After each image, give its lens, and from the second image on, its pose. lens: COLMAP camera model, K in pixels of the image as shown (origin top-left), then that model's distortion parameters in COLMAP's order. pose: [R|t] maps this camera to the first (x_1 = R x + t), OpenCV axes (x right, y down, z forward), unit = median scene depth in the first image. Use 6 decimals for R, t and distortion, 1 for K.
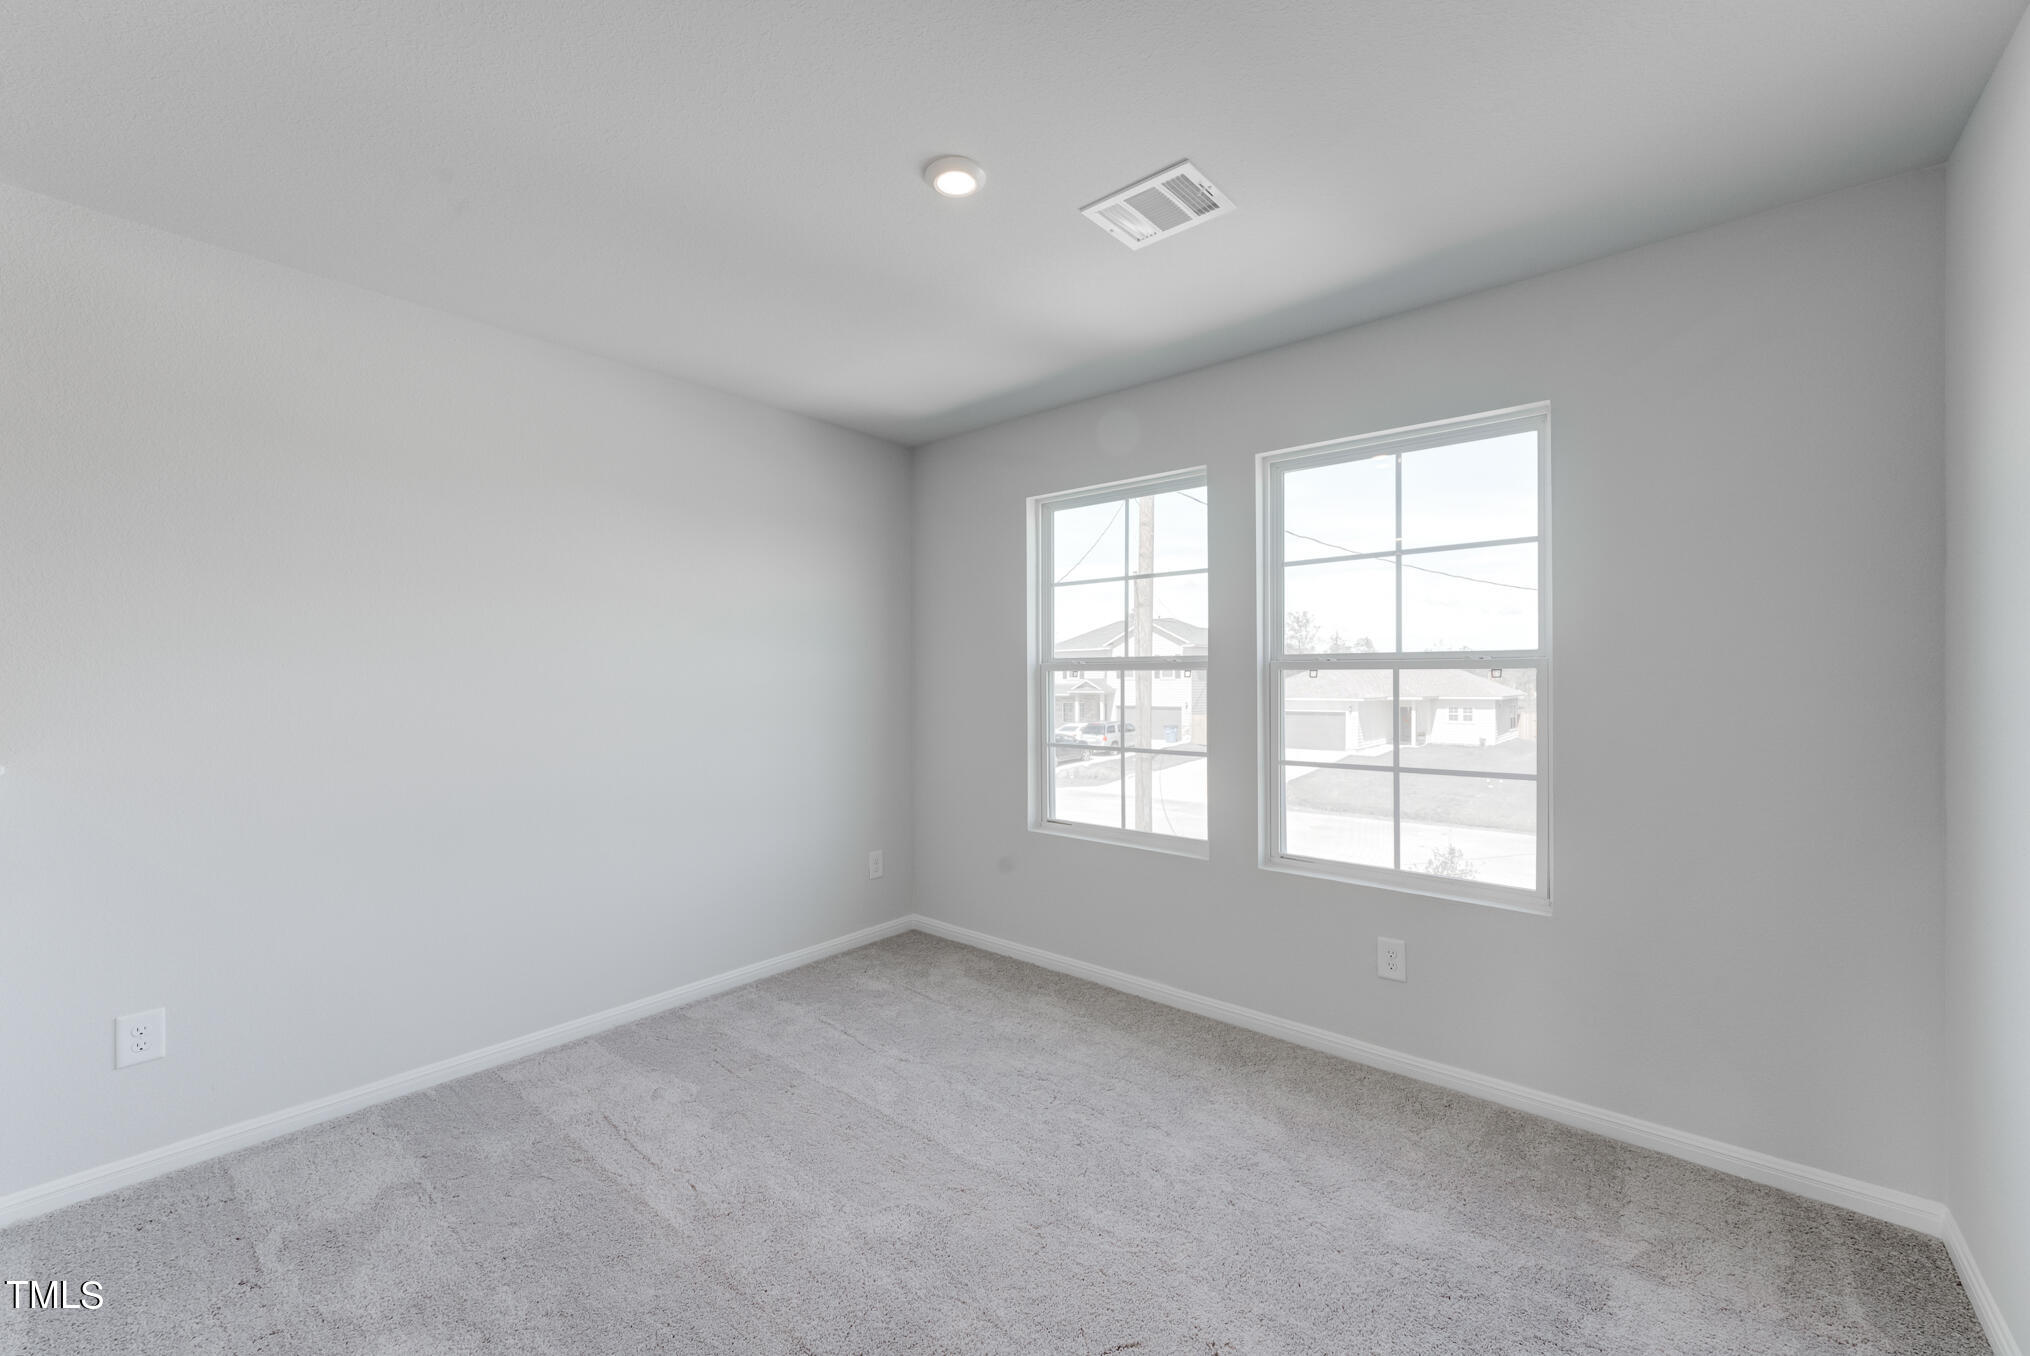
lens RADIAL K [[809.8, 0, 1011.5], [0, 809.8, 677.1], [0, 0, 1]] dist [-0.000476, -0.000205]
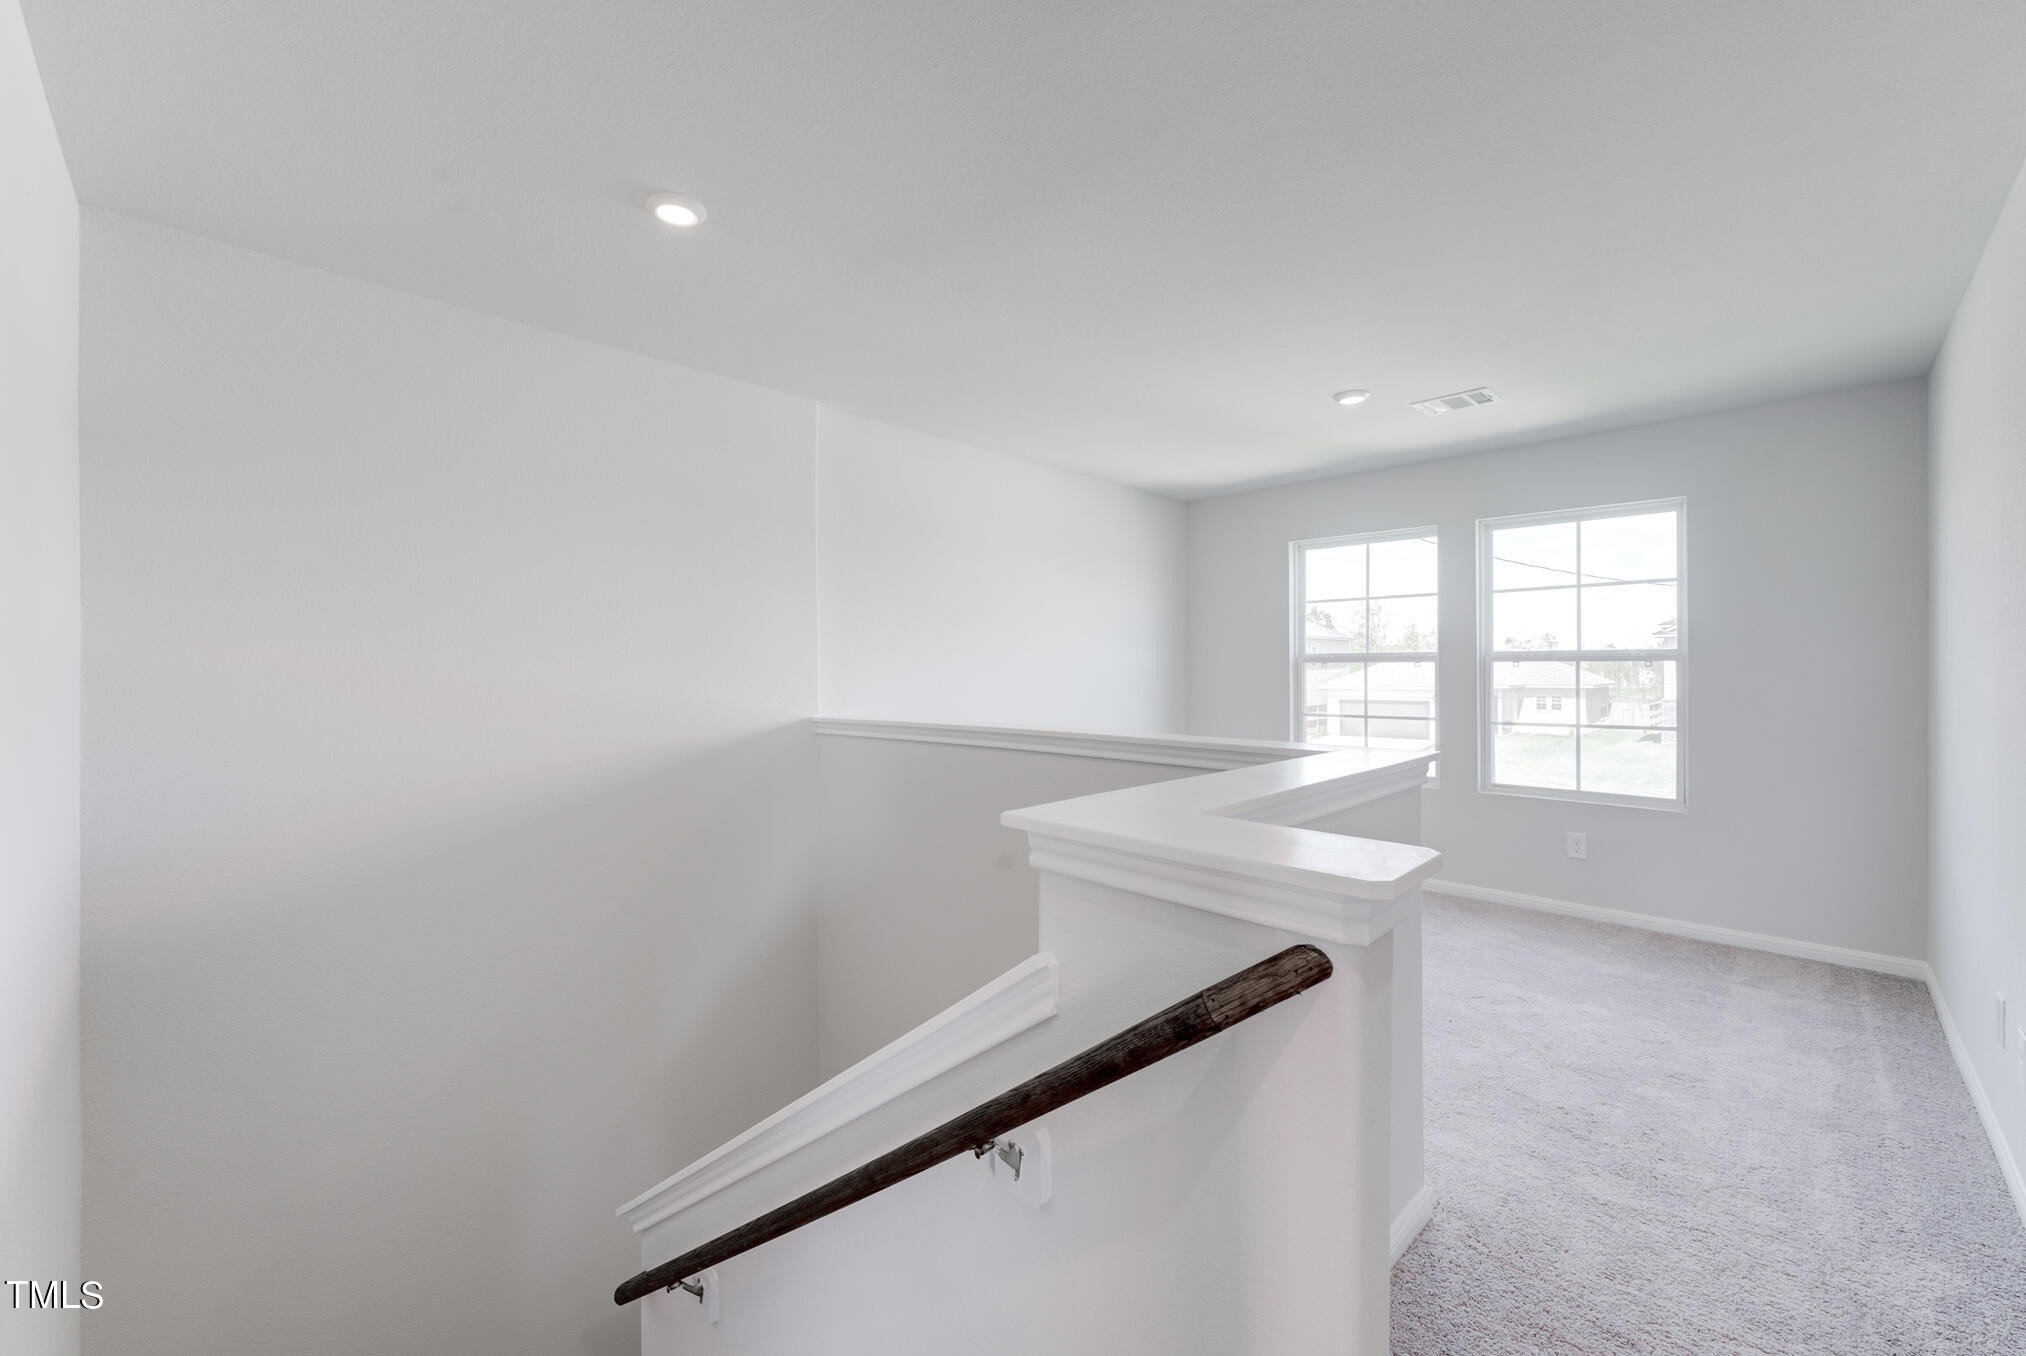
lens RADIAL K [[808.2, 0, 1016.0], [0, 808.2, 672.2], [0, 0, 1]] dist [-0.000476, -0.000205]
pose [[0.997356, -0.003947, -0.072565, -0.481431], [0.004386, 0.999973, 0.005895, -0.002690], [0.072540, -0.006197, 0.997346, -0.615553]]
